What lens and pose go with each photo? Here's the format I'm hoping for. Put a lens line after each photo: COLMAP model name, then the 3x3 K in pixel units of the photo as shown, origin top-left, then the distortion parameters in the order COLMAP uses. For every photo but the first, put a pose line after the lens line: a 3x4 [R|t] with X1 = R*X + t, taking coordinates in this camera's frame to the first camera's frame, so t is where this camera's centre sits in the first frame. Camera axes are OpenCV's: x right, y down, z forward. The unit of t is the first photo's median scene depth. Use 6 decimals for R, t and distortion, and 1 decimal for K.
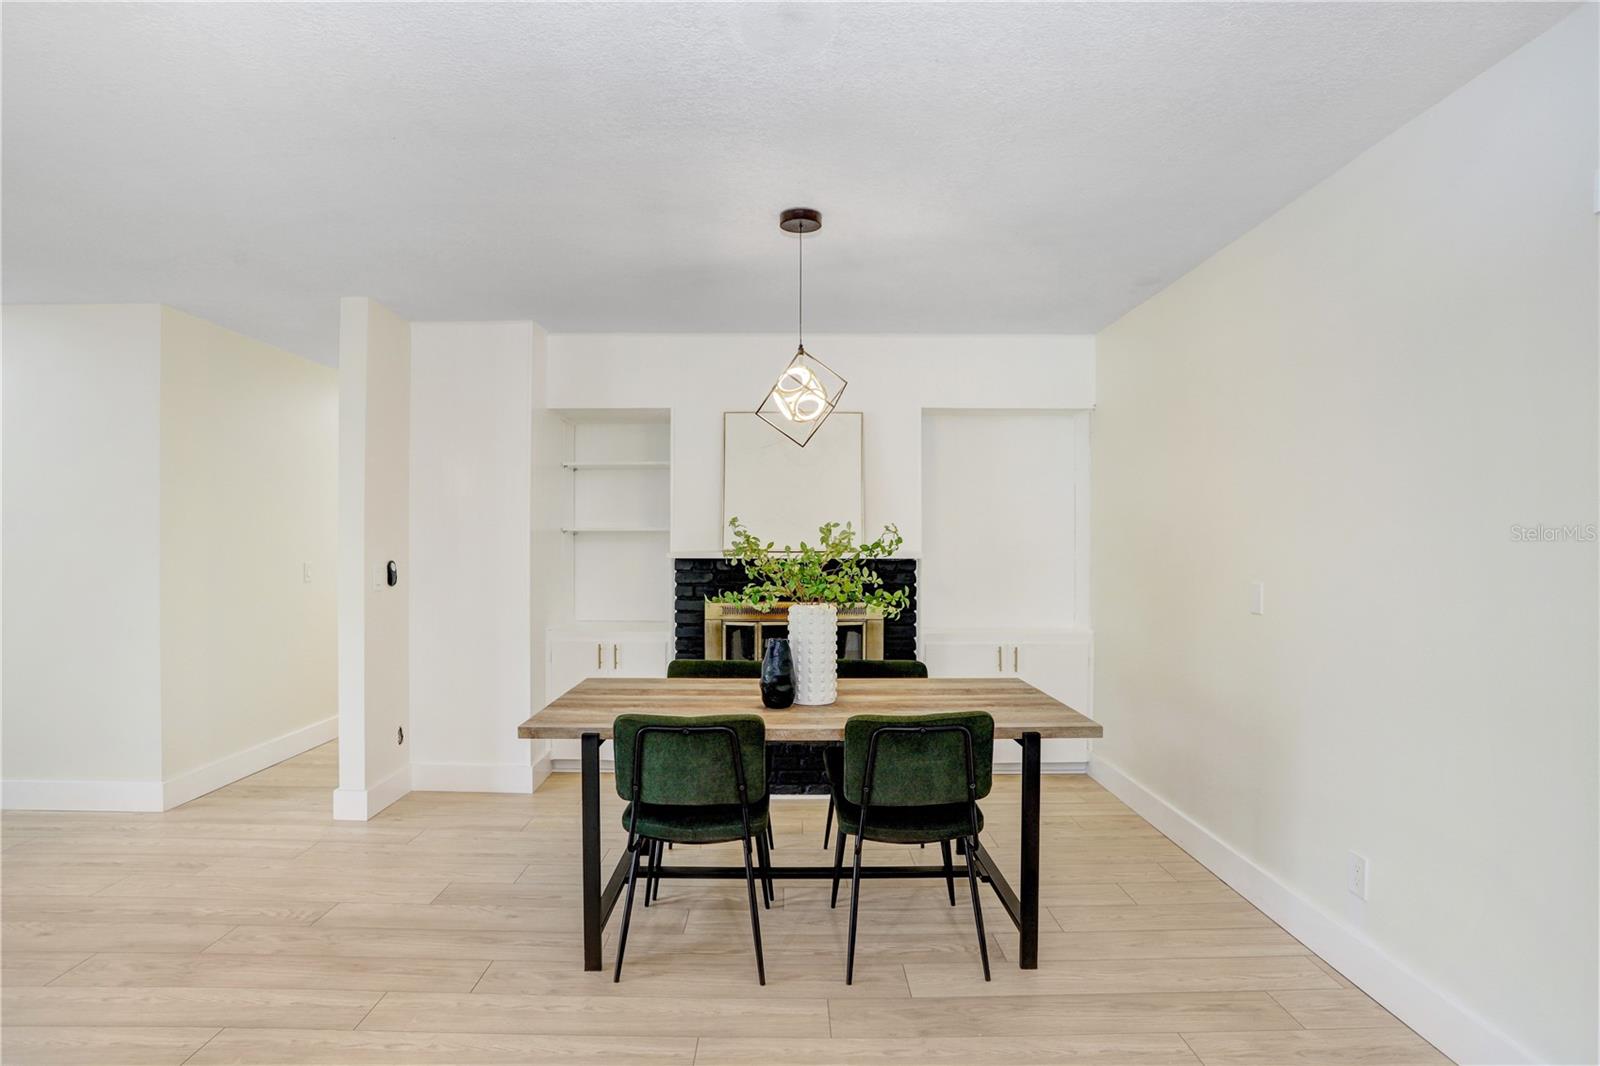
lens RADIAL K [[793.2, 0, 775.4], [0, 793.2, 555.9], [0, 0, 1]] dist [-0.060922, 0.022821]
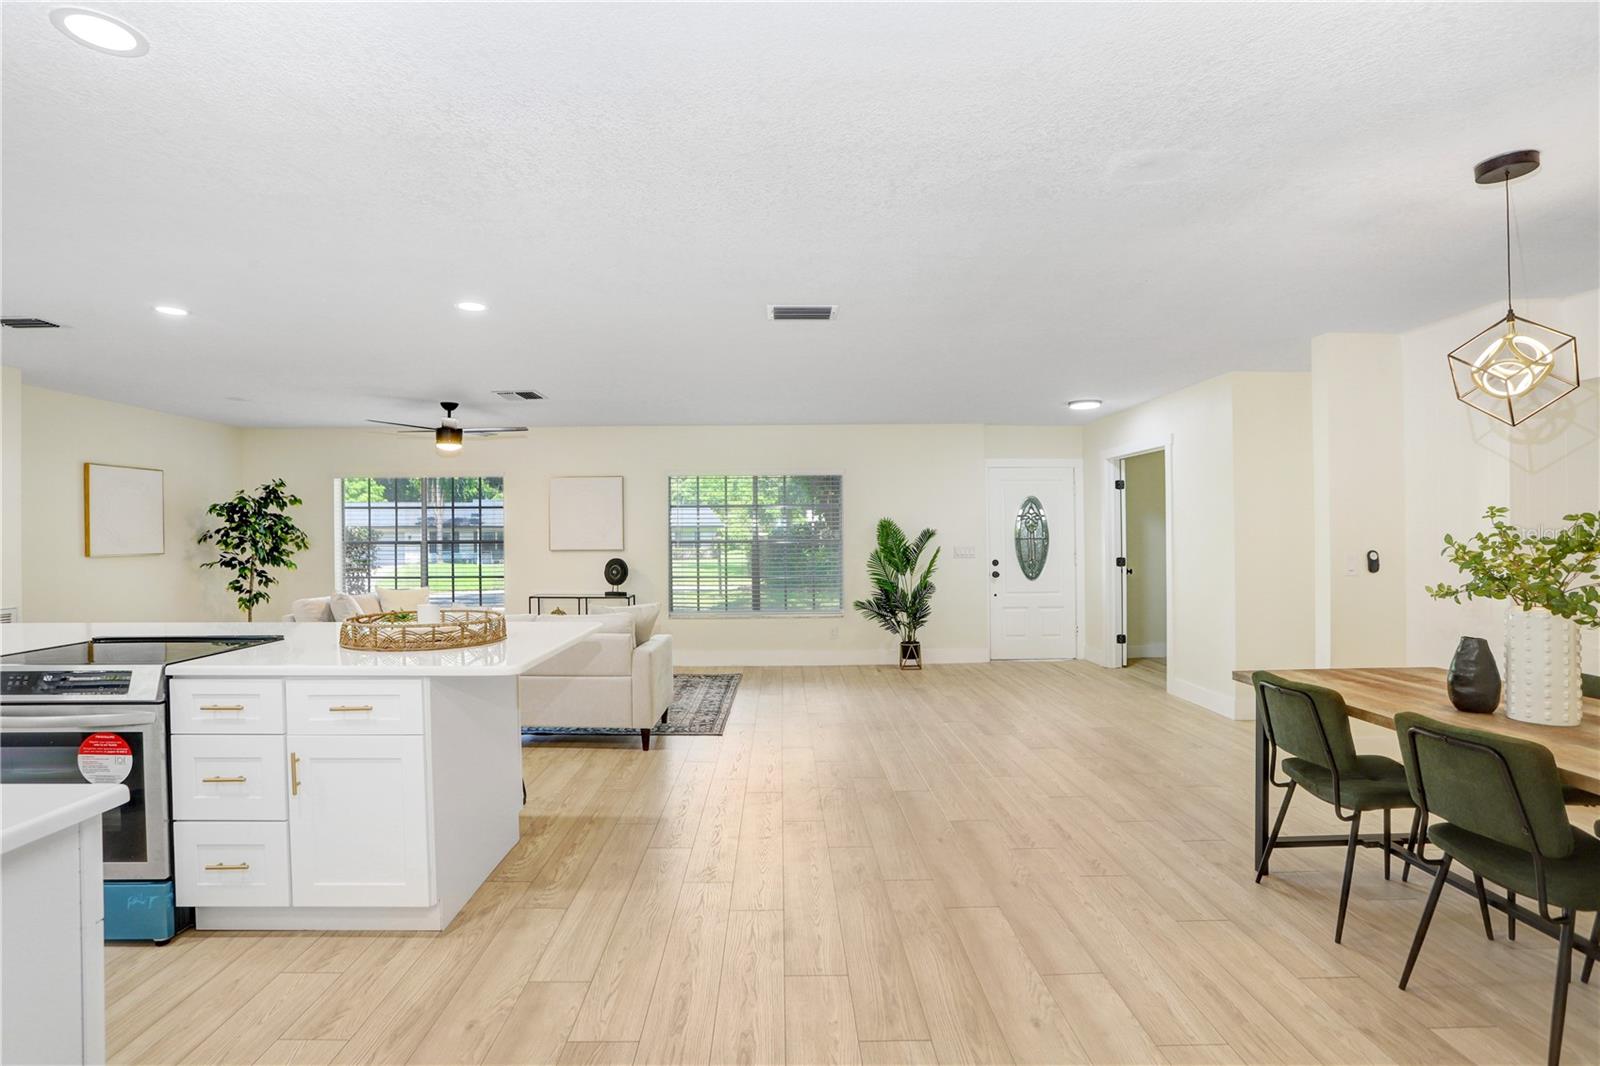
lens RADIAL K [[793.2, 0, 784.6], [0, 793.2, 528.7], [0, 0, 1]] dist [-0.060922, 0.022821]
pose [[0.018349, -0.006307, -0.999812, 0.889995], [-0.013129, 0.999892, -0.006548, -0.000058], [0.999745, 0.013247, 0.018265, 0.189593]]
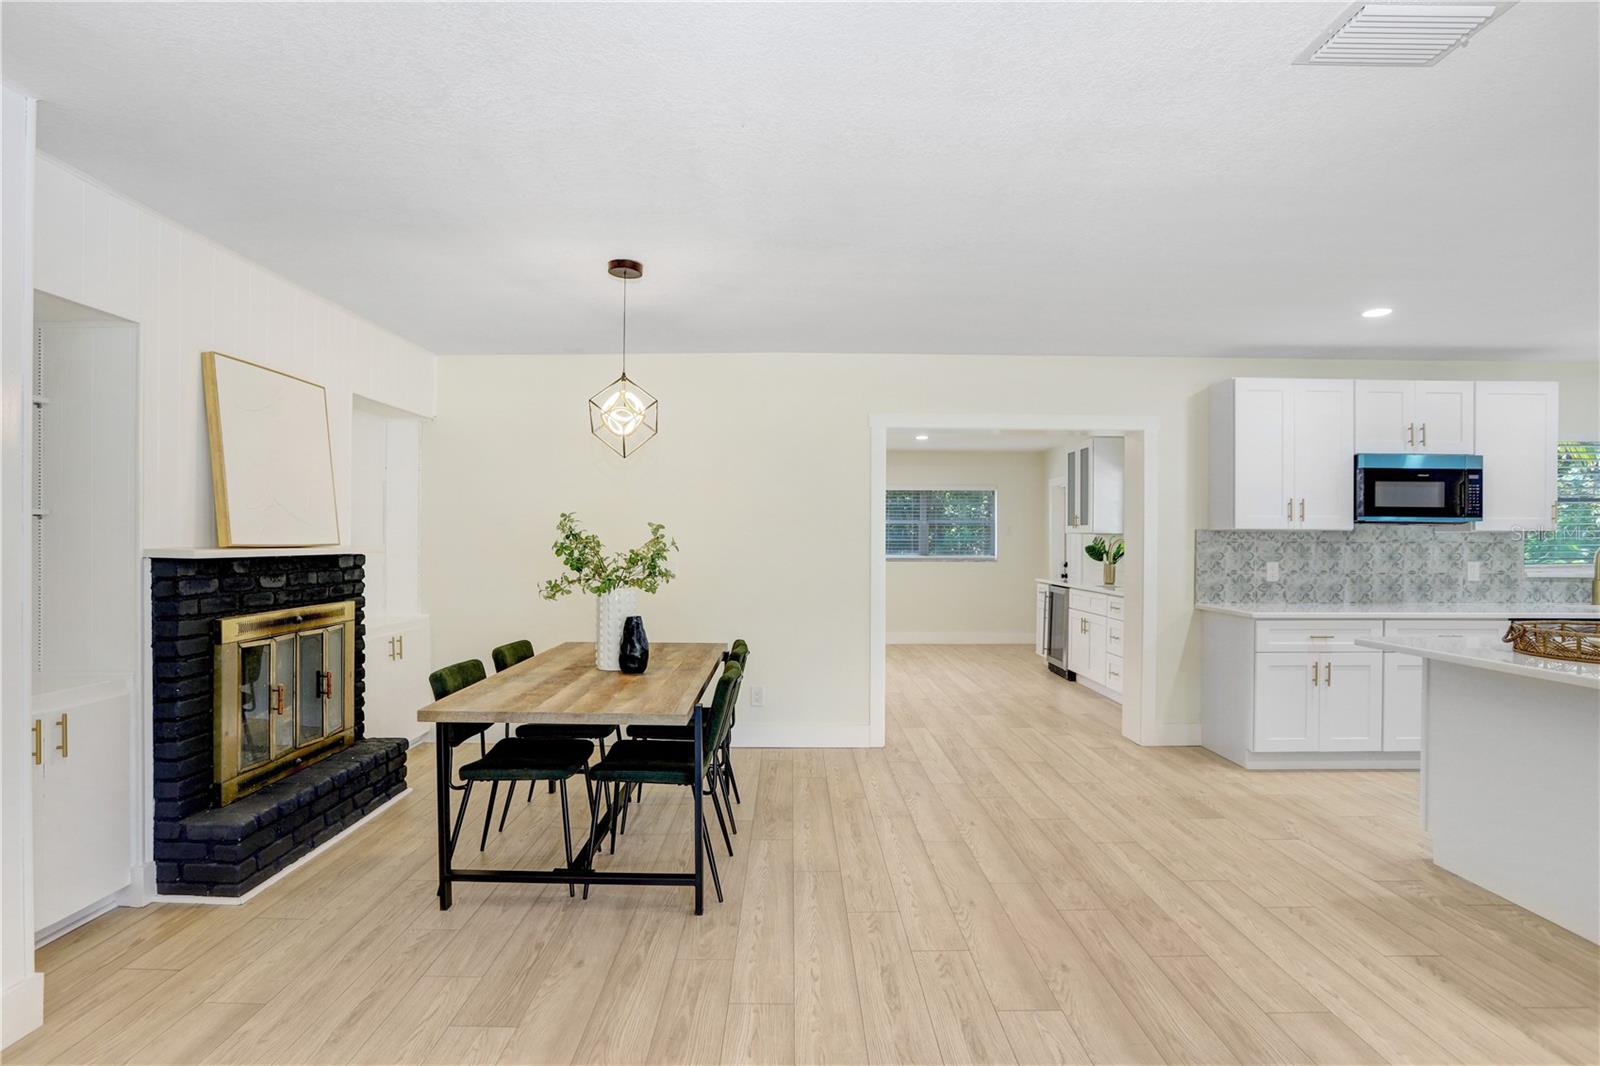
lens RADIAL K [[843.7, 0, 821.6], [0, 843.7, 534.1], [0, 0, 1]] dist [-0.049637, 0.019530]
pose [[-0.058180, 0.009165, 0.998264, -1.318670], [0.012222, 0.999889, -0.008468, -0.006391], [-0.998231, 0.011708, -0.058285, 0.800913]]
